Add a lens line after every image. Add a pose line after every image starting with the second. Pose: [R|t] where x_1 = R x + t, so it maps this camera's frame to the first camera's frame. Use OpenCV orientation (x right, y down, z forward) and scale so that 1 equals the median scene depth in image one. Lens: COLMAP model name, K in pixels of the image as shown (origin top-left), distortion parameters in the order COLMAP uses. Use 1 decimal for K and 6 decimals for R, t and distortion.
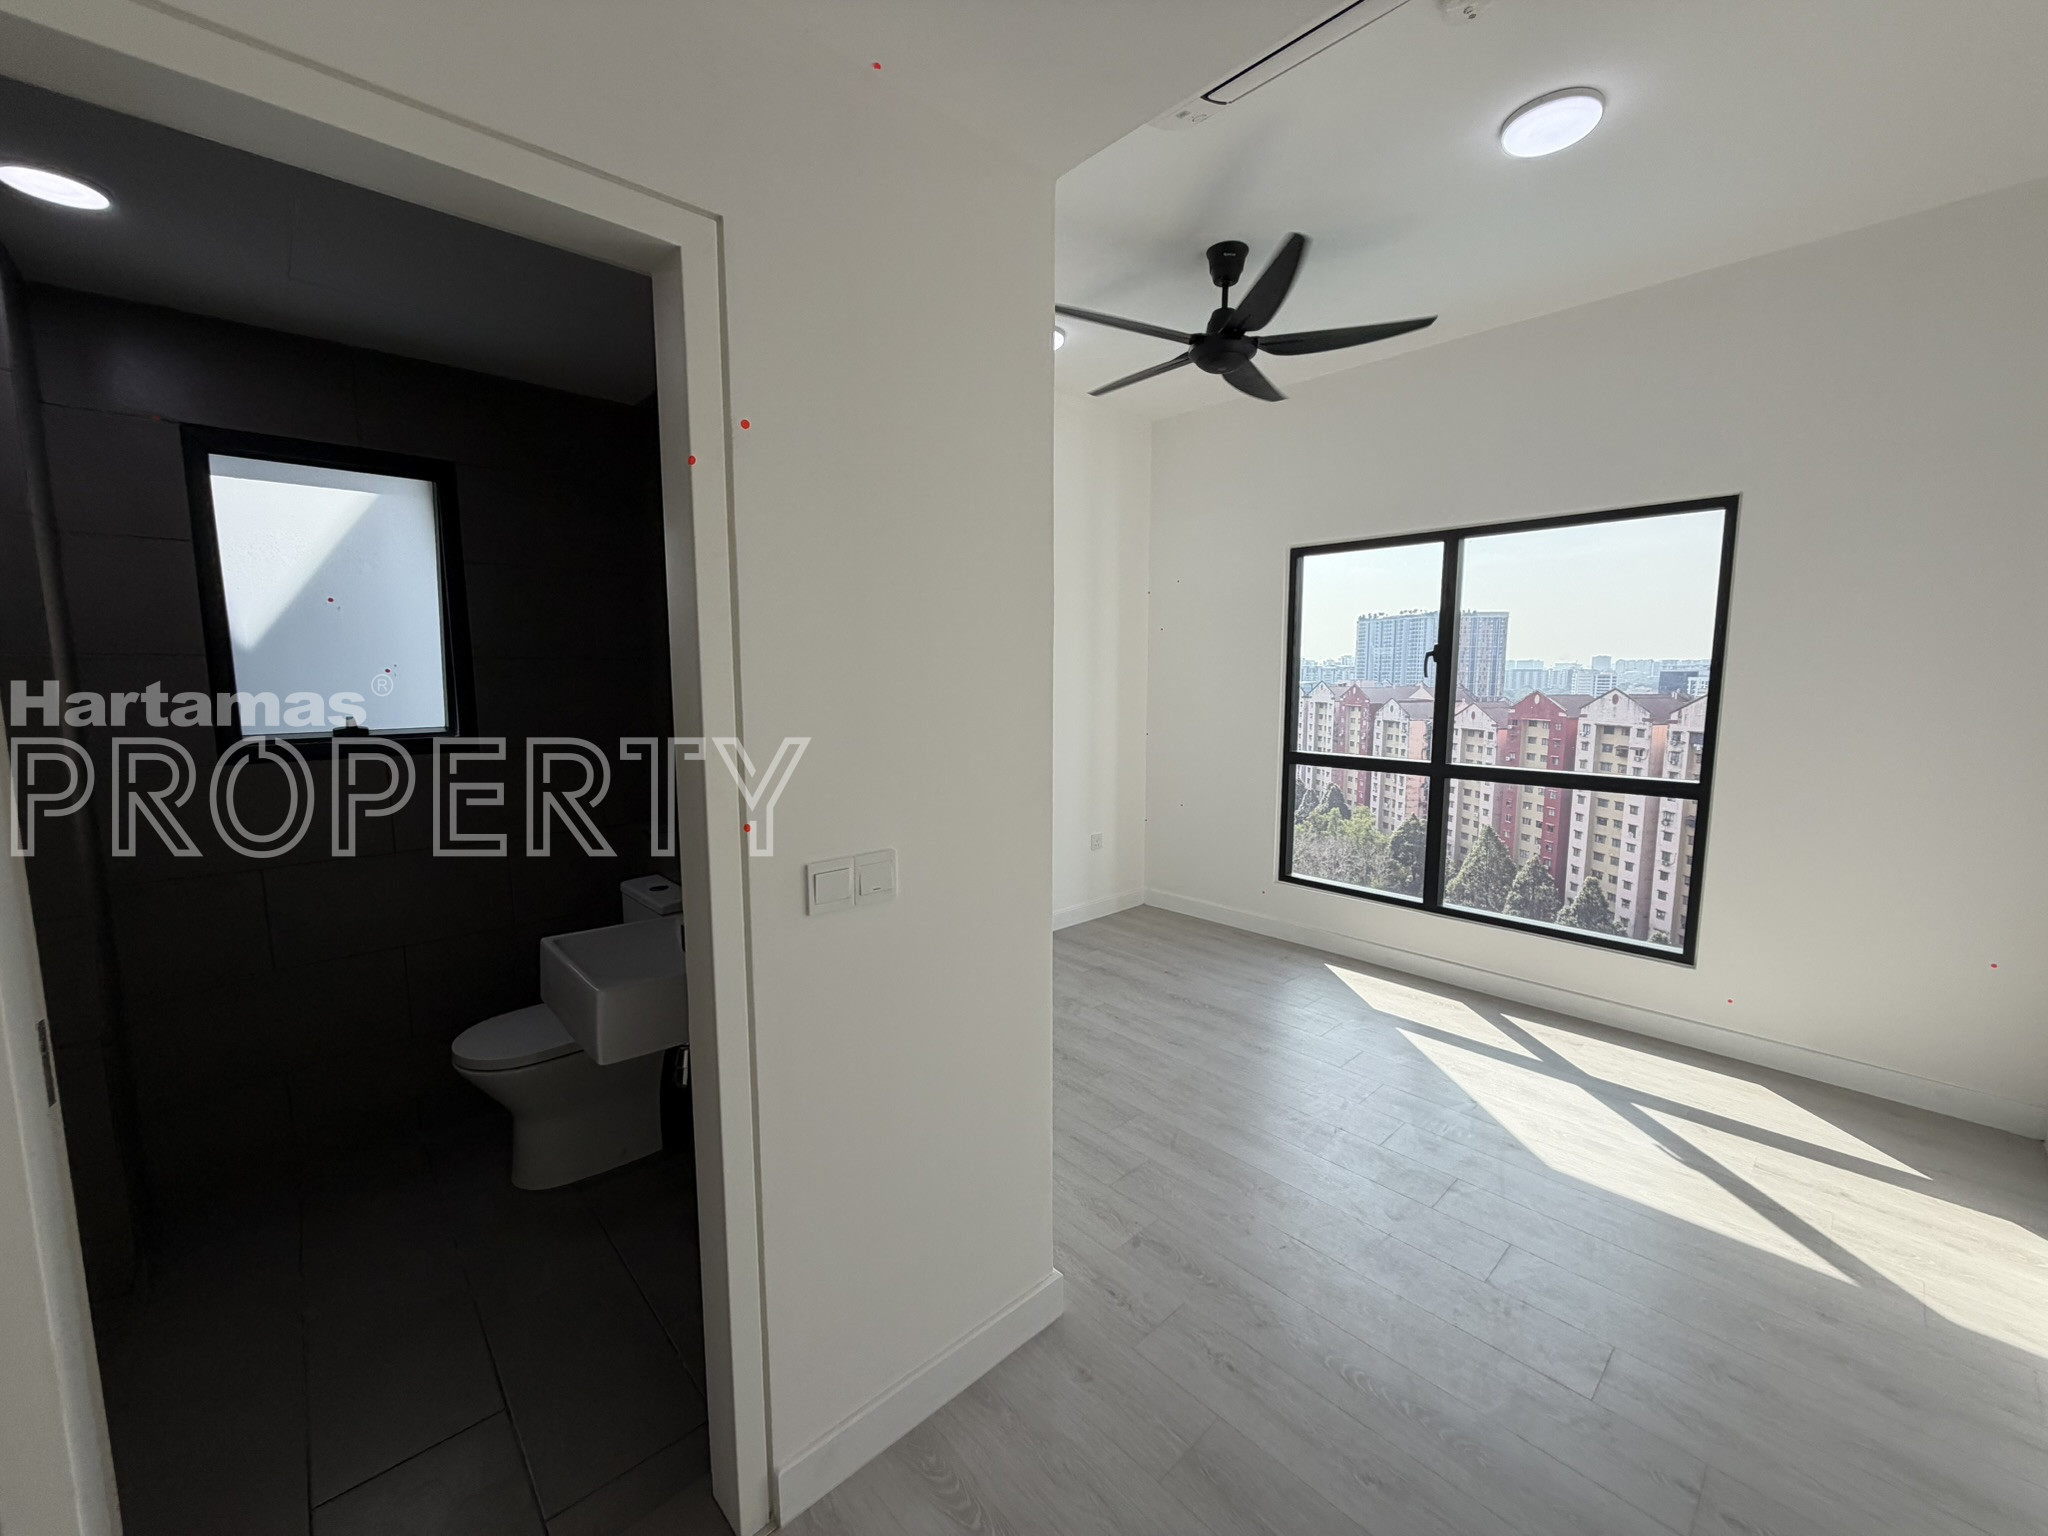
lens RADIAL K [[809.5, 0, 1024.0], [0, 809.5, 768.0], [0, 0, 1]] dist [-0.001291, -0.000205]
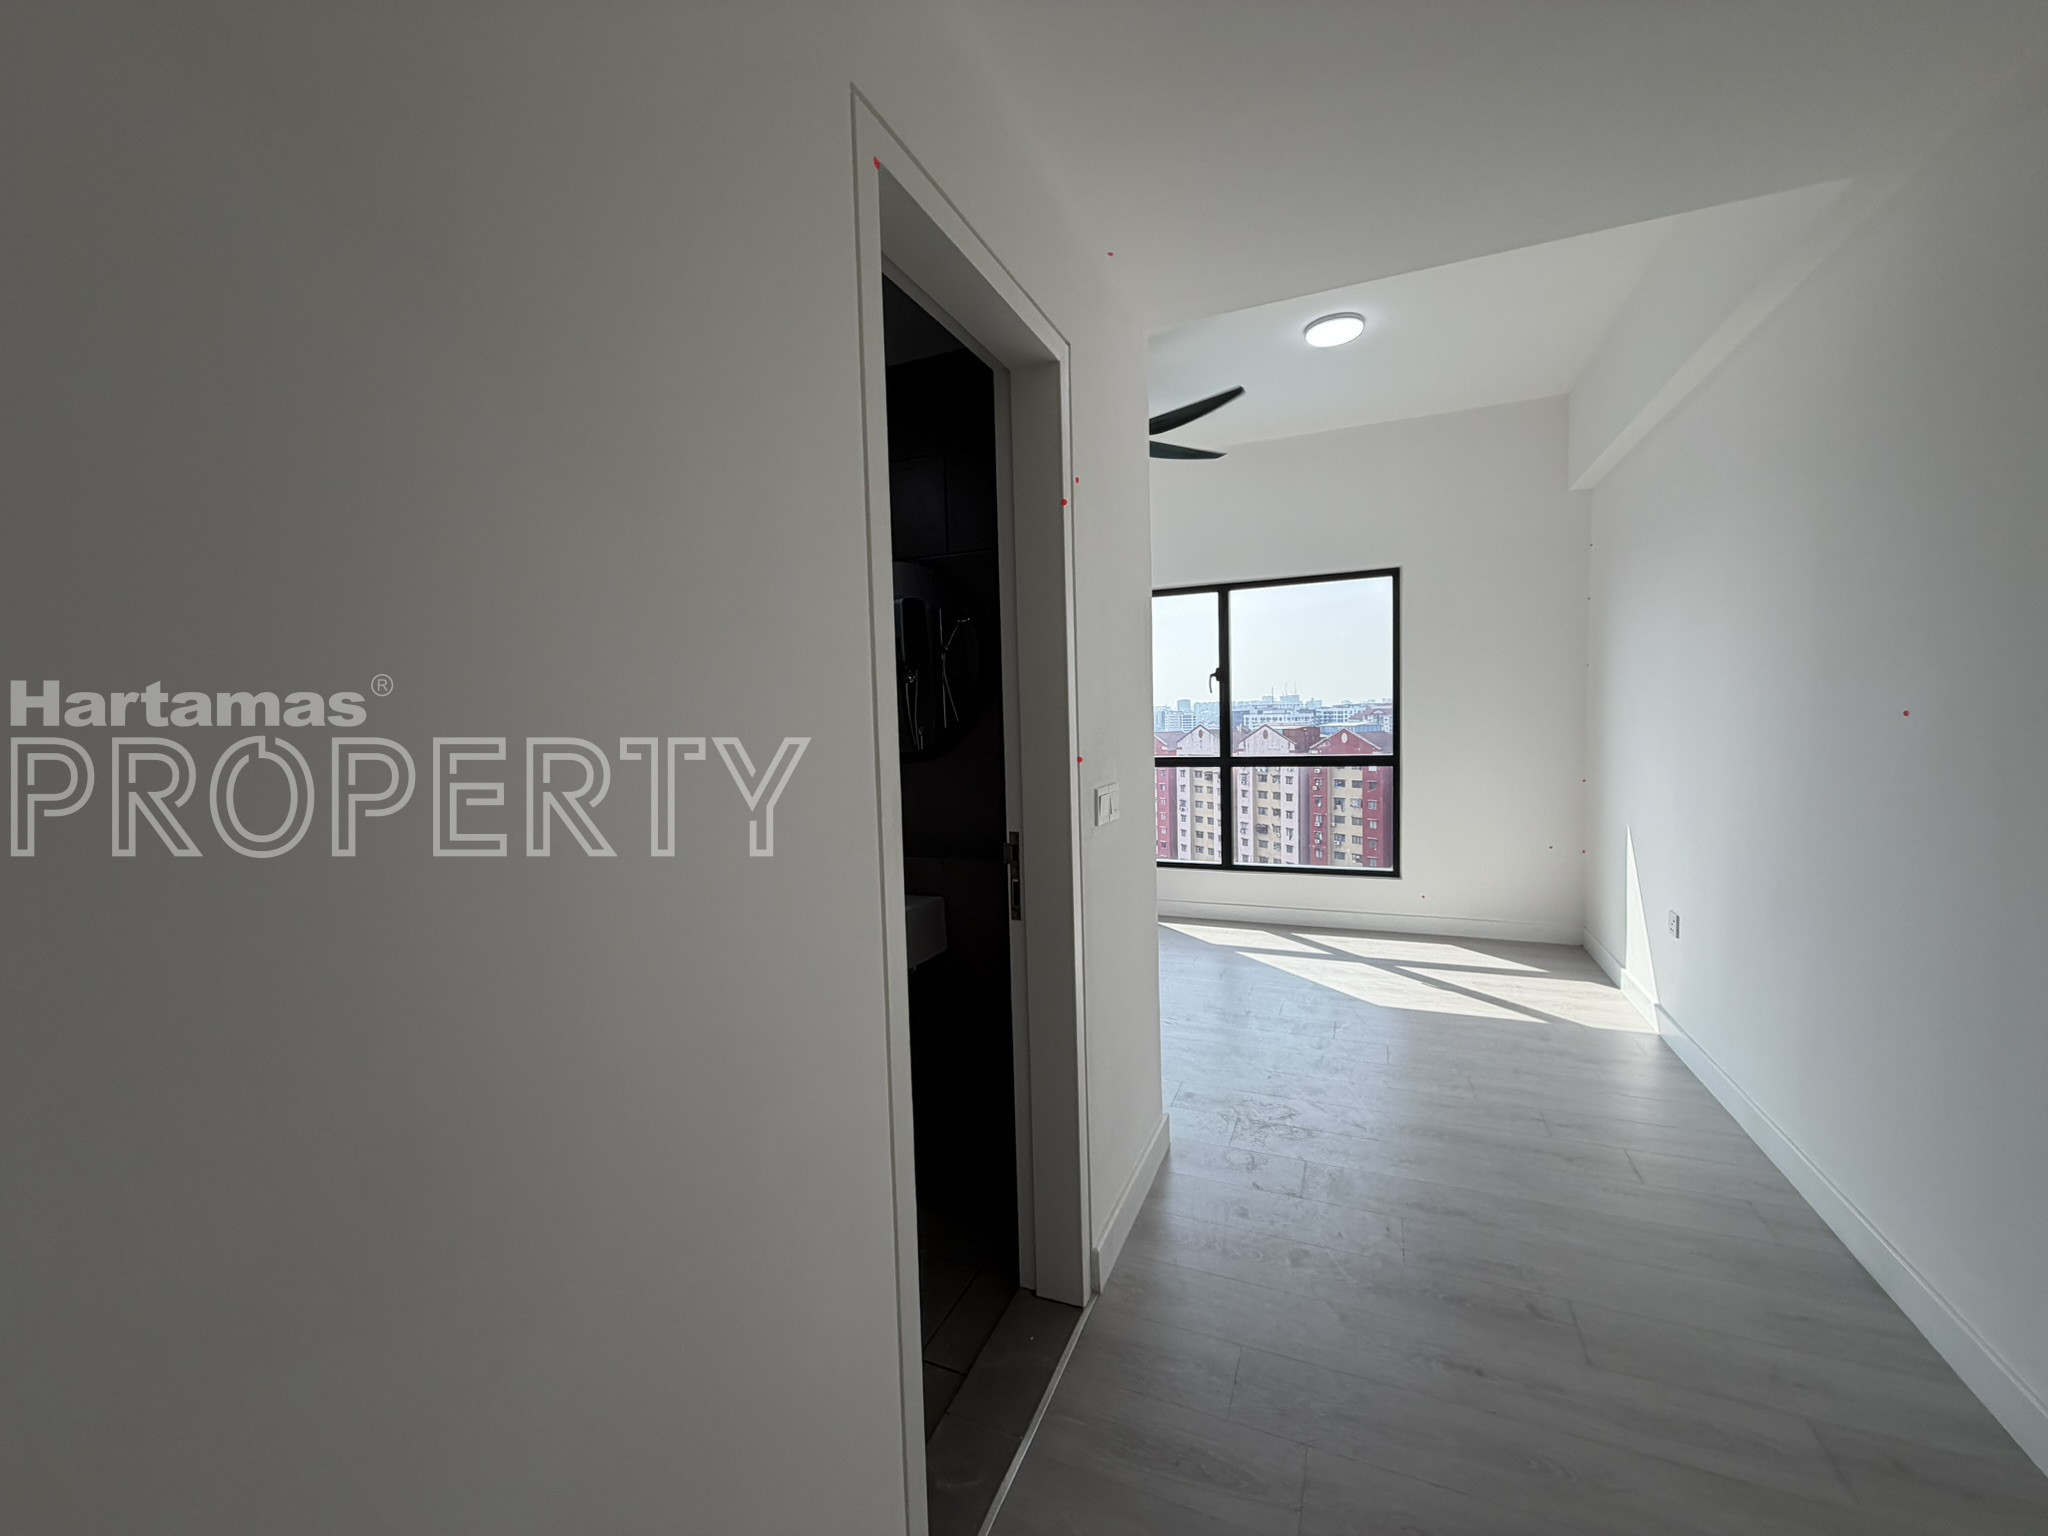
lens RADIAL K [[809.5, 0, 1024.0], [0, 809.5, 768.0], [0, 0, 1]] dist [-0.001291, -0.000205]
pose [[0.912846, -0.050182, 0.405210, -0.419616], [0.074677, 0.996198, -0.044860, 0.061273], [-0.401418, 0.071210, 0.913123, -0.102299]]
